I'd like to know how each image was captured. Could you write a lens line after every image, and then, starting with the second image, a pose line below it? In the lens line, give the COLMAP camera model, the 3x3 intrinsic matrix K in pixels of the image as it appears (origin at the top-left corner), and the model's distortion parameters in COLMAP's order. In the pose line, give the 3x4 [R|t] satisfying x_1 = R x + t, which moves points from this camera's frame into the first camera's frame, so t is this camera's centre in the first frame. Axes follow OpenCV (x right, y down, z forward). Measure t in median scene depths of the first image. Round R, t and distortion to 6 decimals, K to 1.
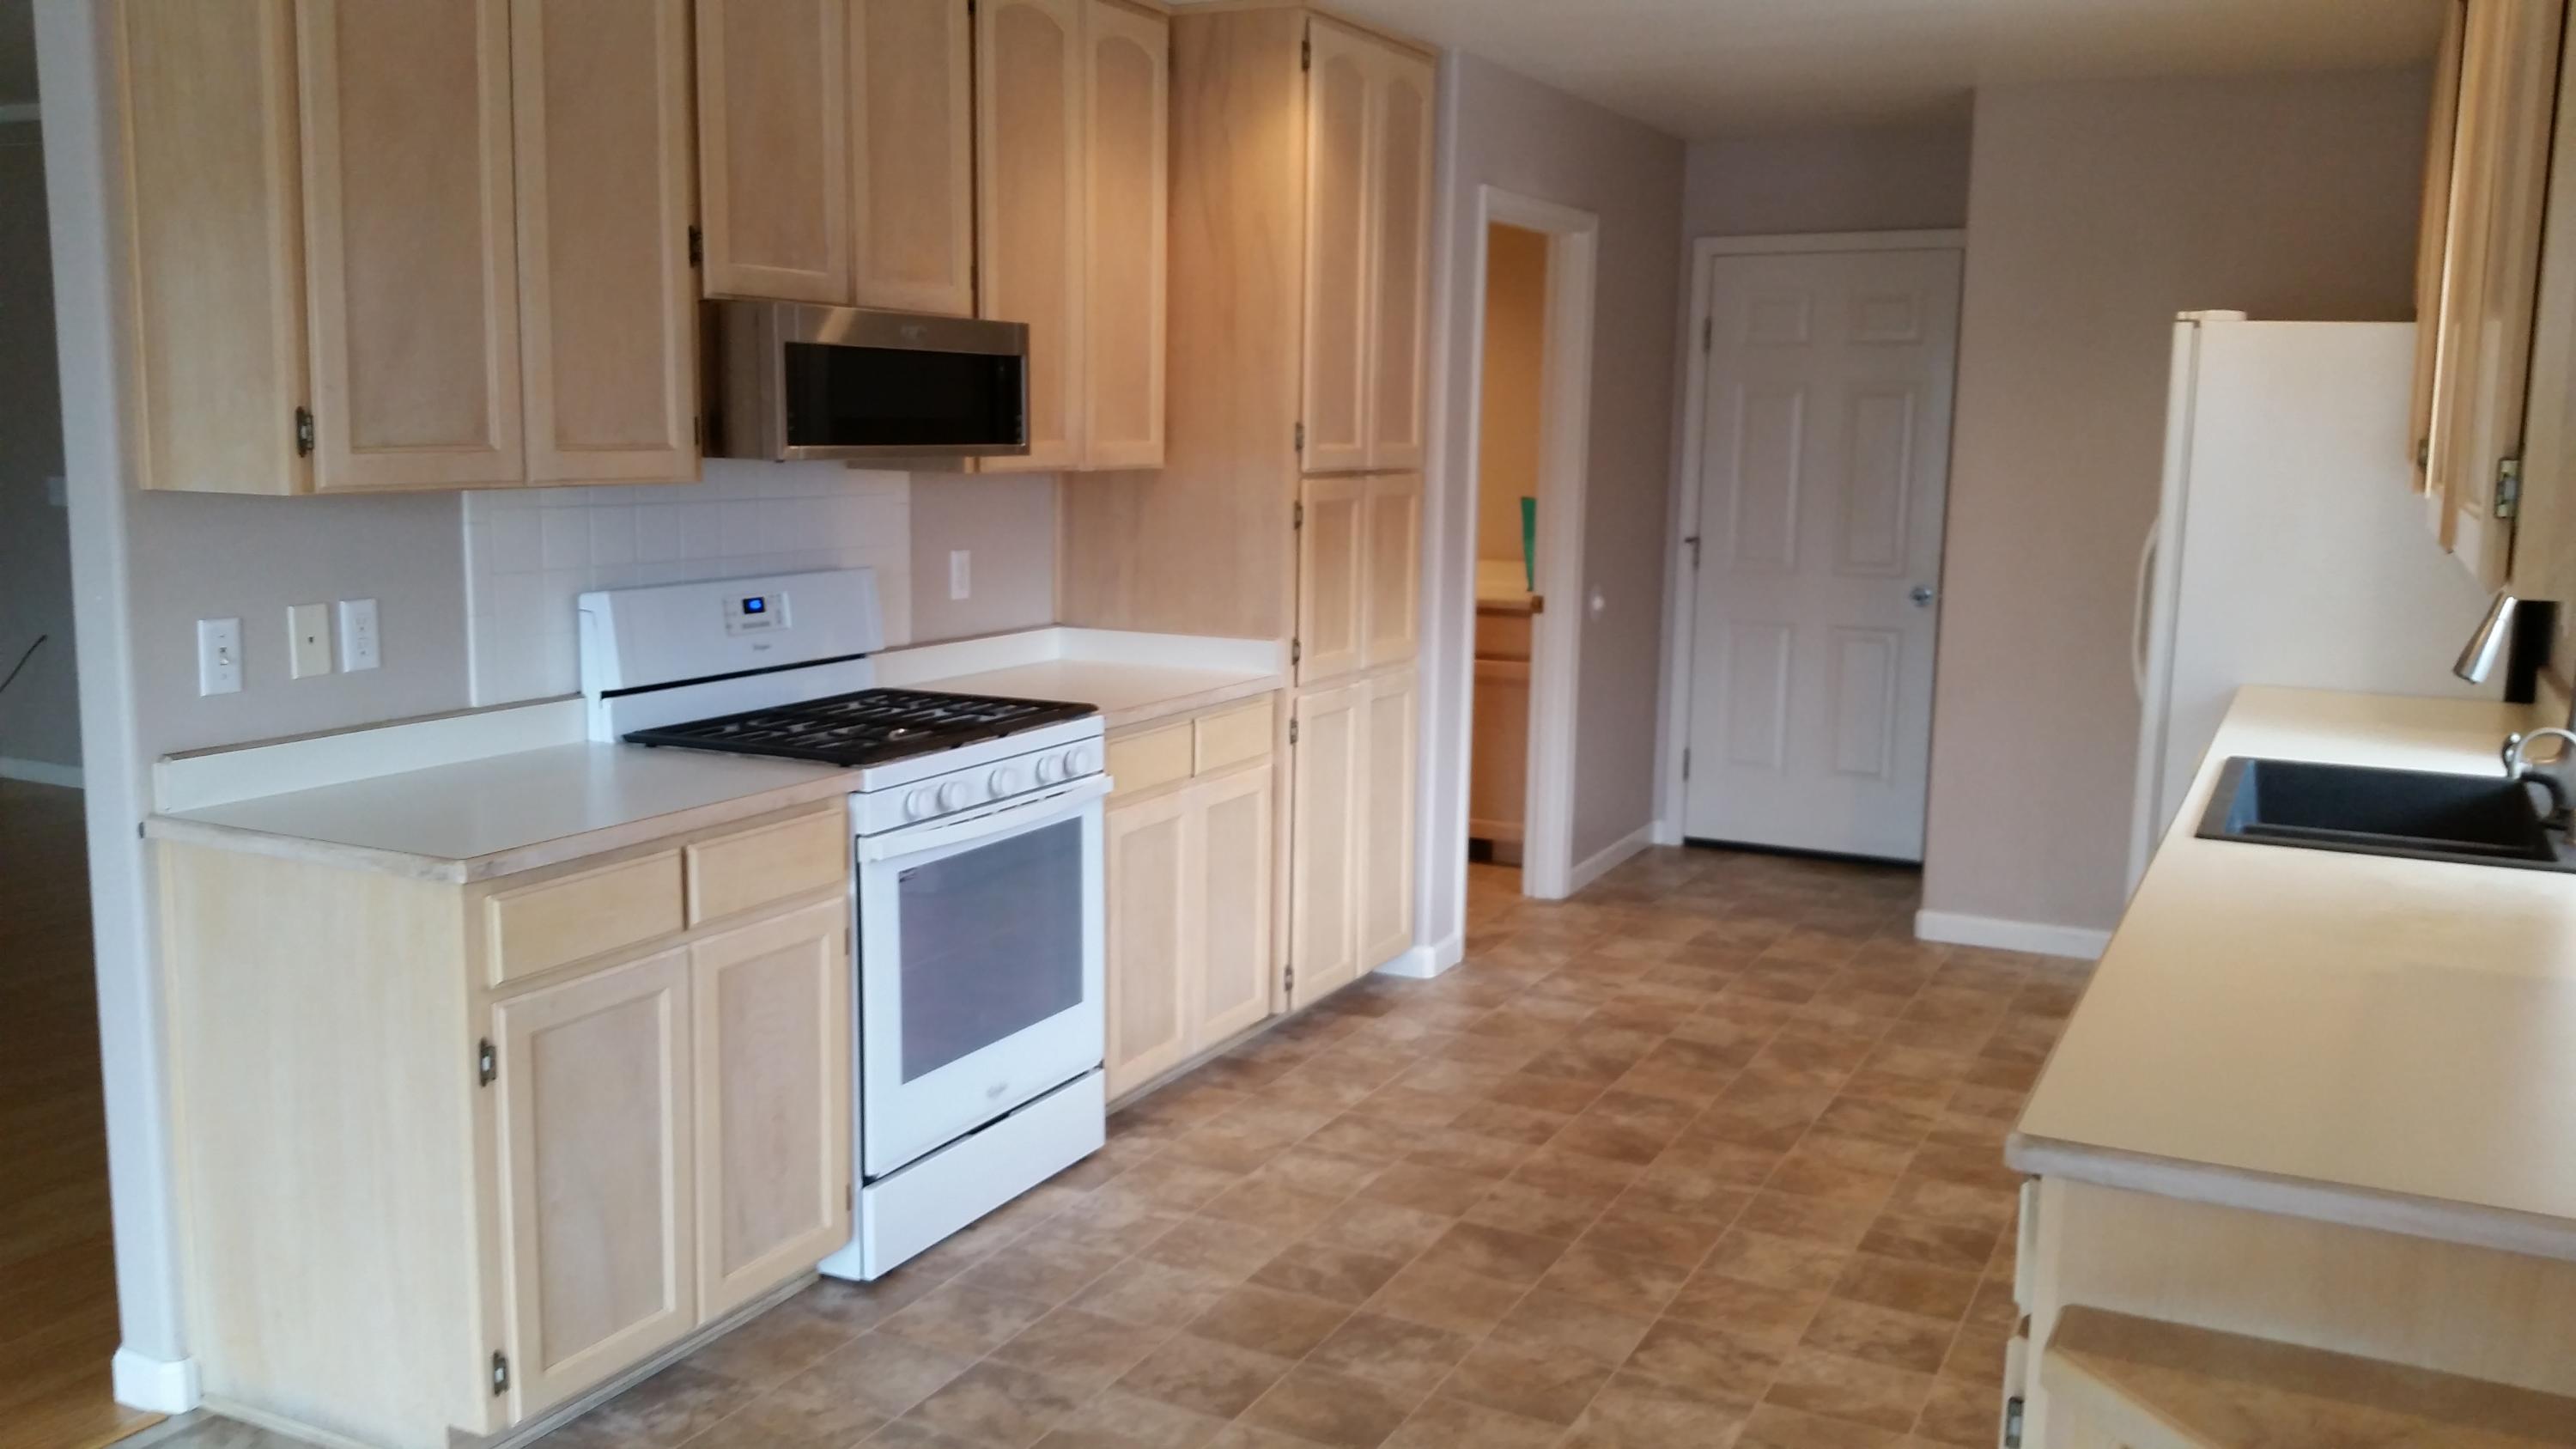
lens RADIAL K [[2139.5, 0, 1278.8], [0, 2139.5, 715.4], [0, 0, 1]] dist [0.131820, -0.039896]
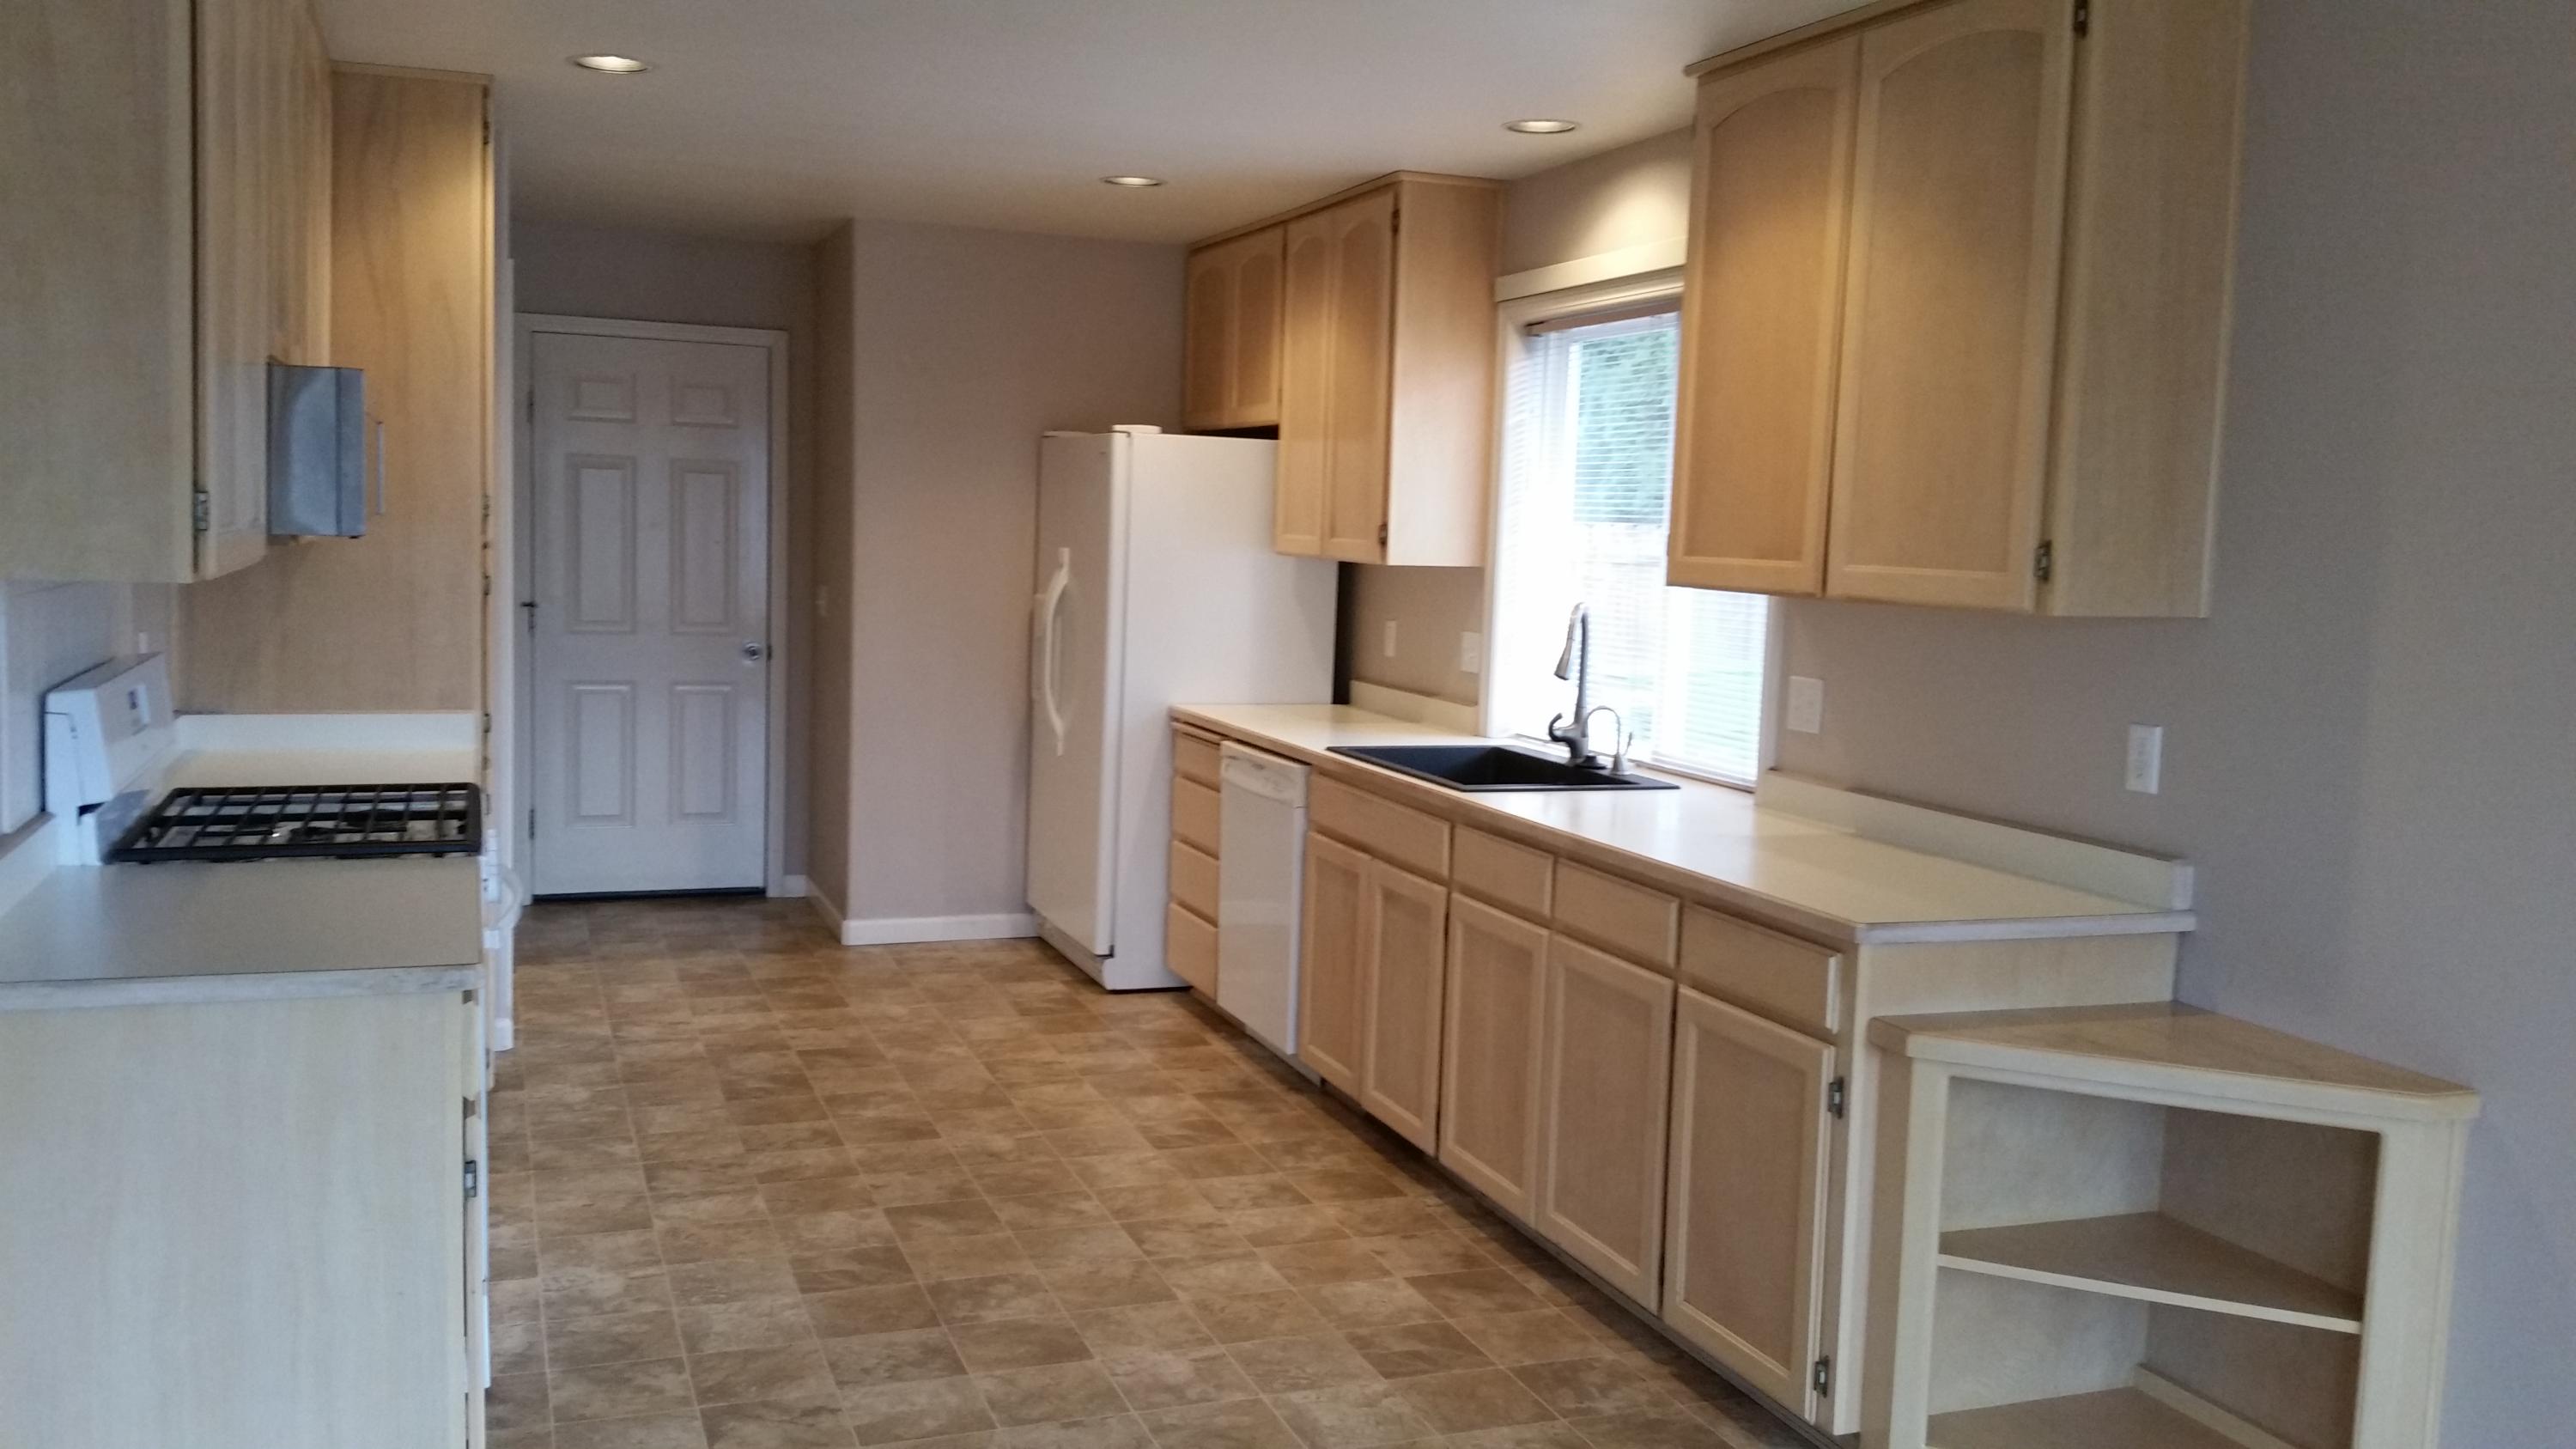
lens RADIAL K [[2139.5, 0, 1286.7], [0, 2139.5, 713.2], [0, 0, 1]] dist [0.131820, -0.039896]
pose [[0.682588, -0.061876, 0.728179, -0.573630], [0.082808, 0.996541, 0.007056, -0.013494], [-0.726097, 0.055483, 0.685350, 0.057428]]
